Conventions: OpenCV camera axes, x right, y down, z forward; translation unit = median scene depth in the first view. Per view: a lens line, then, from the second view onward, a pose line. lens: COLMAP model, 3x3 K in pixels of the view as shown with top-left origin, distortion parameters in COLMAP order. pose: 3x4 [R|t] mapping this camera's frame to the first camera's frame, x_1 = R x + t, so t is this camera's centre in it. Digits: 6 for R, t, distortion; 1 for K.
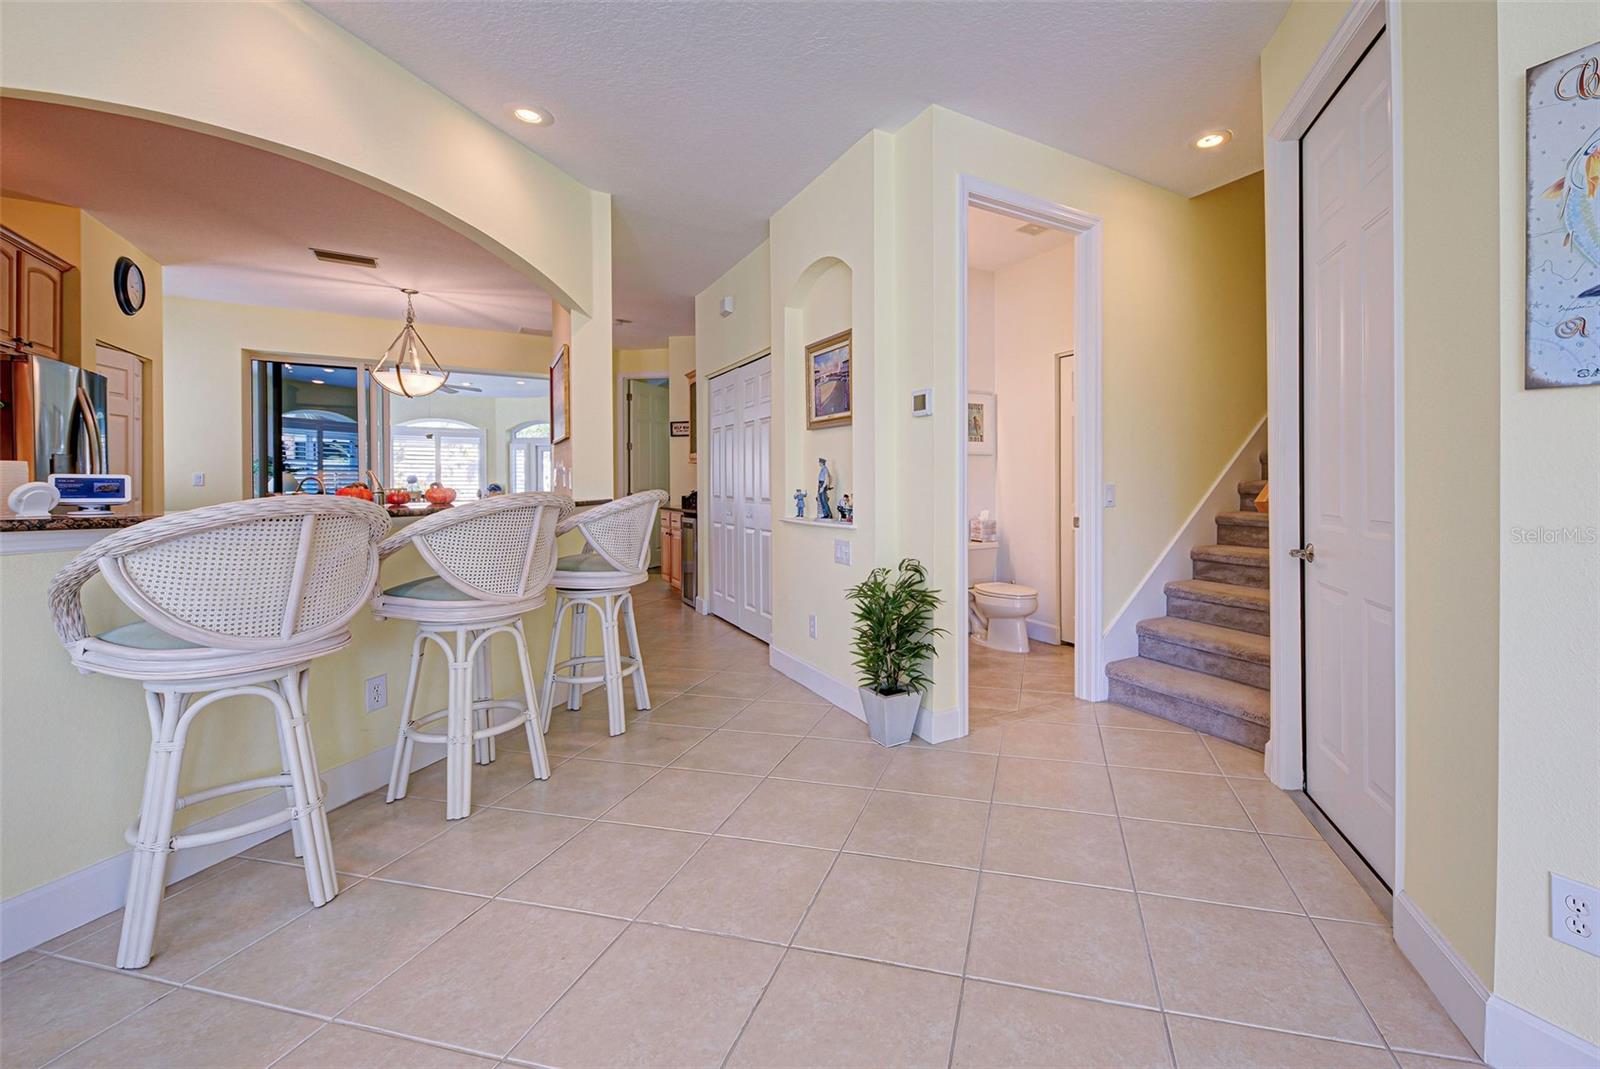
lens RADIAL K [[657.4, 0, 859.4], [0, 657.4, 504.7], [0, 0, 1]] dist [0.001908, 0.000029]
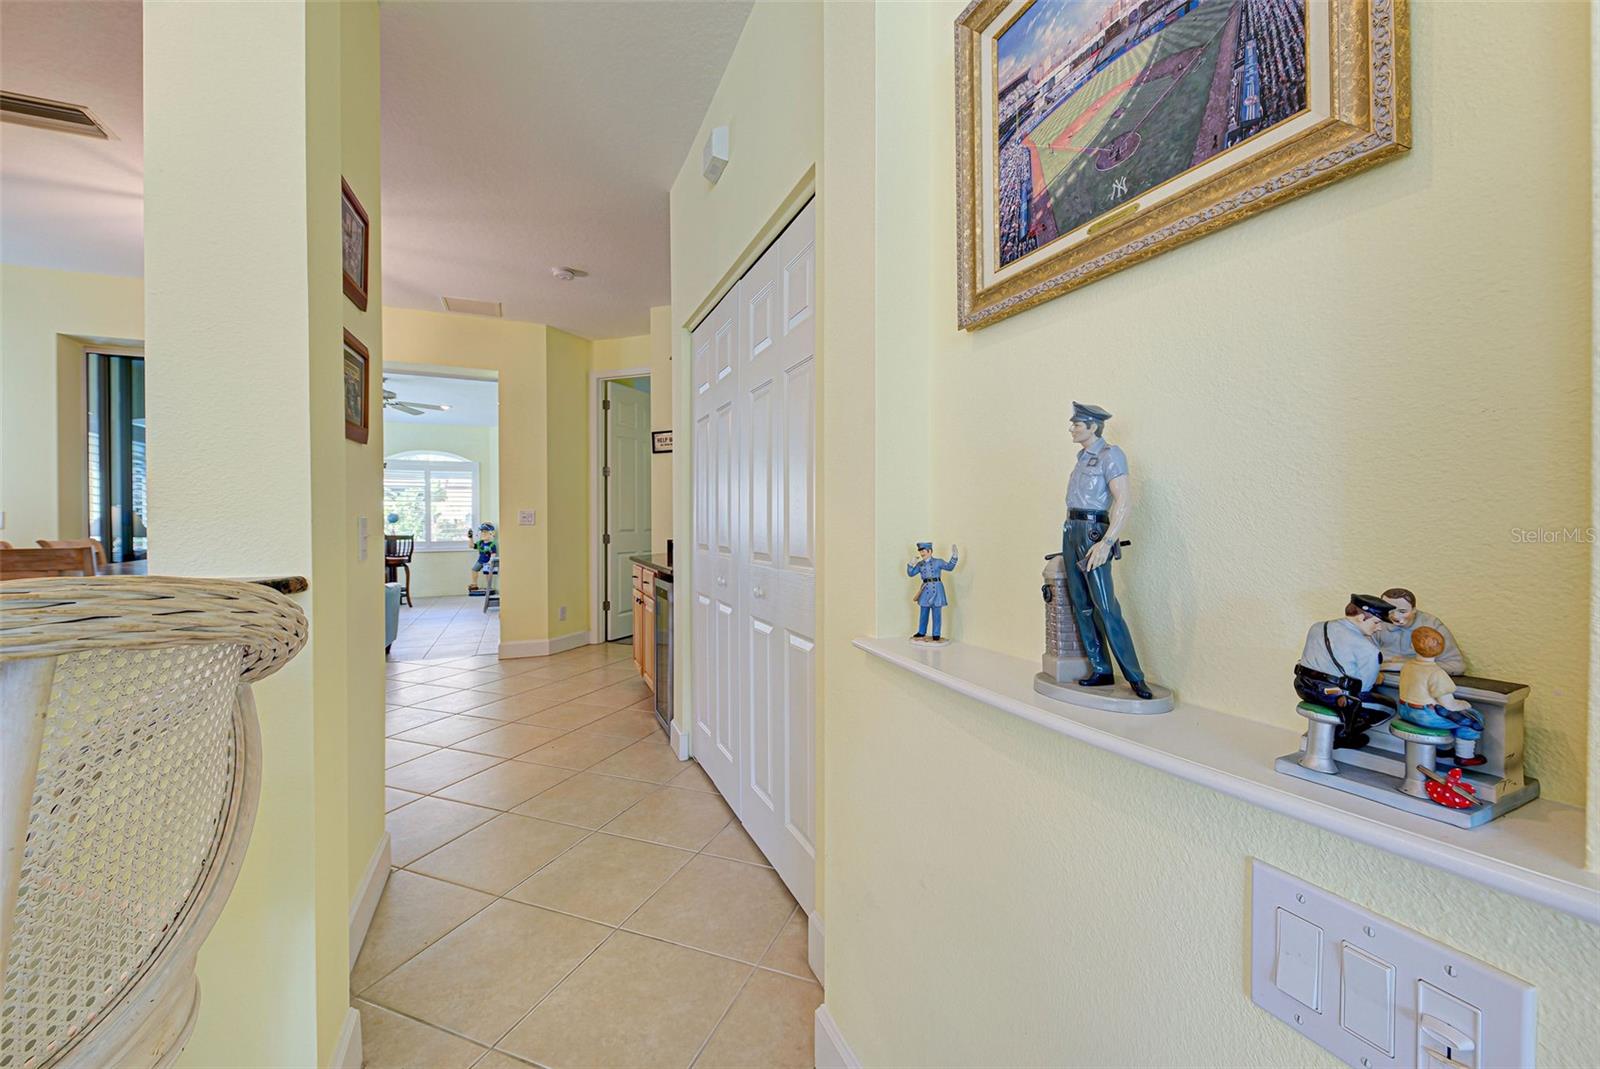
lens RADIAL K [[637.3, 0, 810.1], [0, 637.3, 539.5], [0, 0, 1]] dist [0.000353, 0.000110]
pose [[0.994864, -0.002118, -0.101201, -0.075189], [0.001967, 0.999997, -0.001582, -0.016196], [0.101204, 0.001375, 0.994865, 0.475566]]
